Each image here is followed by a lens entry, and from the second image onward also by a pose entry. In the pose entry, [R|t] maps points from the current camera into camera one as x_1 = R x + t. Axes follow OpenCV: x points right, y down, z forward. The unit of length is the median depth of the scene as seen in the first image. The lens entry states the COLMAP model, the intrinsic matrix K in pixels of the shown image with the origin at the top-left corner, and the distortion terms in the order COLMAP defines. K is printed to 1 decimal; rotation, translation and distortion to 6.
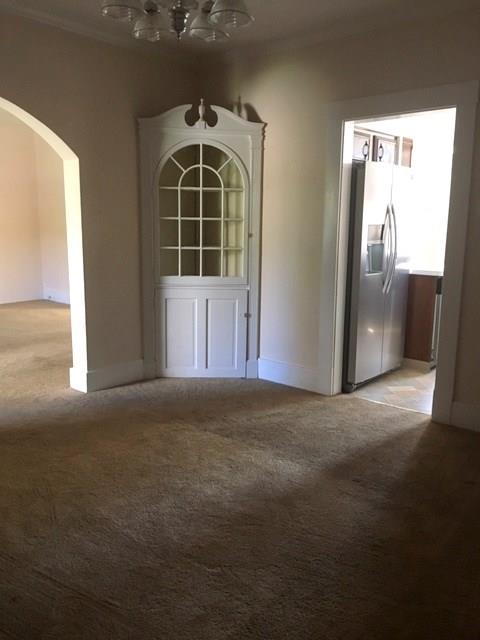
lens RADIAL K [[543.4, 0, 239.4], [0, 543.4, 316.7], [0, 0, 1]] dist [0.091152, -0.135790]
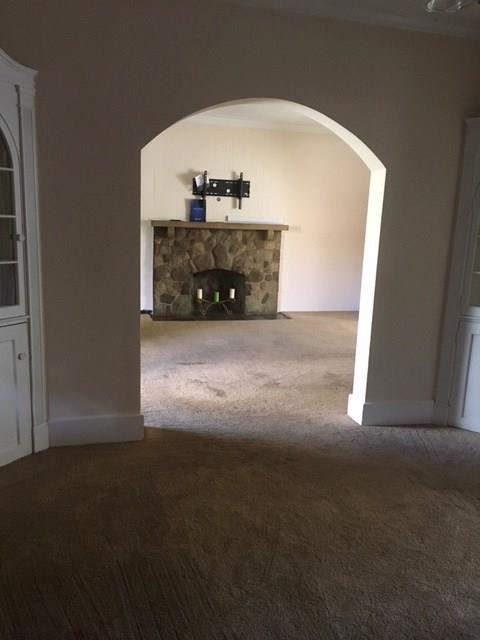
lens RADIAL K [[543.4, 0, 239.4], [0, 543.4, 316.7], [0, 0, 1]] dist [0.091152, -0.135790]
pose [[0.816832, 0.126580, -0.562817, 0.045302], [-0.135864, 0.990398, 0.025561, -0.036213], [0.560648, 0.055588, 0.826186, 0.128392]]
